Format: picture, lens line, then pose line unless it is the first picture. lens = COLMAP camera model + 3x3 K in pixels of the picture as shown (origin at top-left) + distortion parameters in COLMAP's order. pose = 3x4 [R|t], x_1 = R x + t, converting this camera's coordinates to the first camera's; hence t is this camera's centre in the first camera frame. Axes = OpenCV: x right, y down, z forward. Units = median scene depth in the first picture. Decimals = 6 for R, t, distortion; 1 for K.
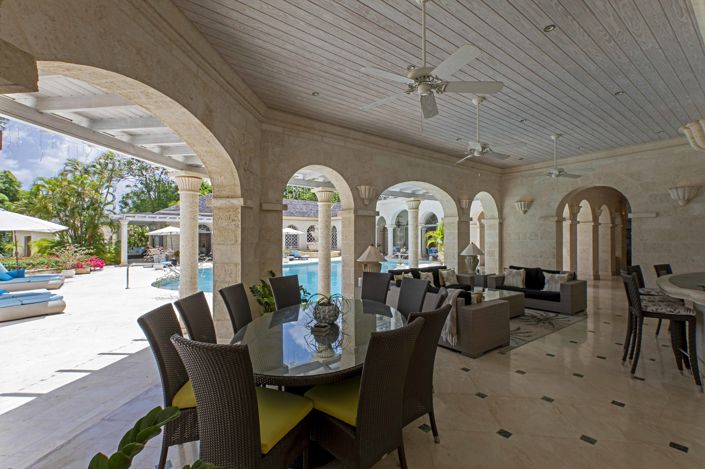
lens RADIAL K [[324.3, 0, 351.9], [0, 324.3, 235.0], [0, 0, 1]] dist [0.027351, 0.000171]
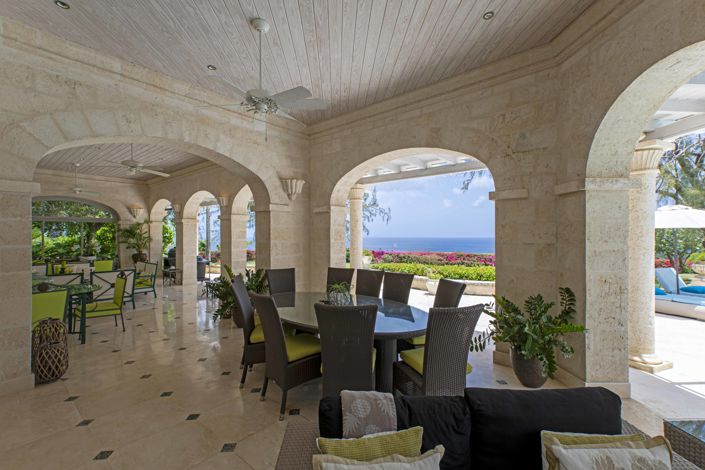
lens RADIAL K [[324.3, 0, 350.7], [0, 324.3, 234.9], [0, 0, 1]] dist [0.027351, 0.000171]
pose [[-0.589260, 0.002914, -0.807938, 0.673641], [0.005317, 0.999986, -0.000272, 0.003527], [0.807926, -0.004456, -0.589267, 1.344869]]
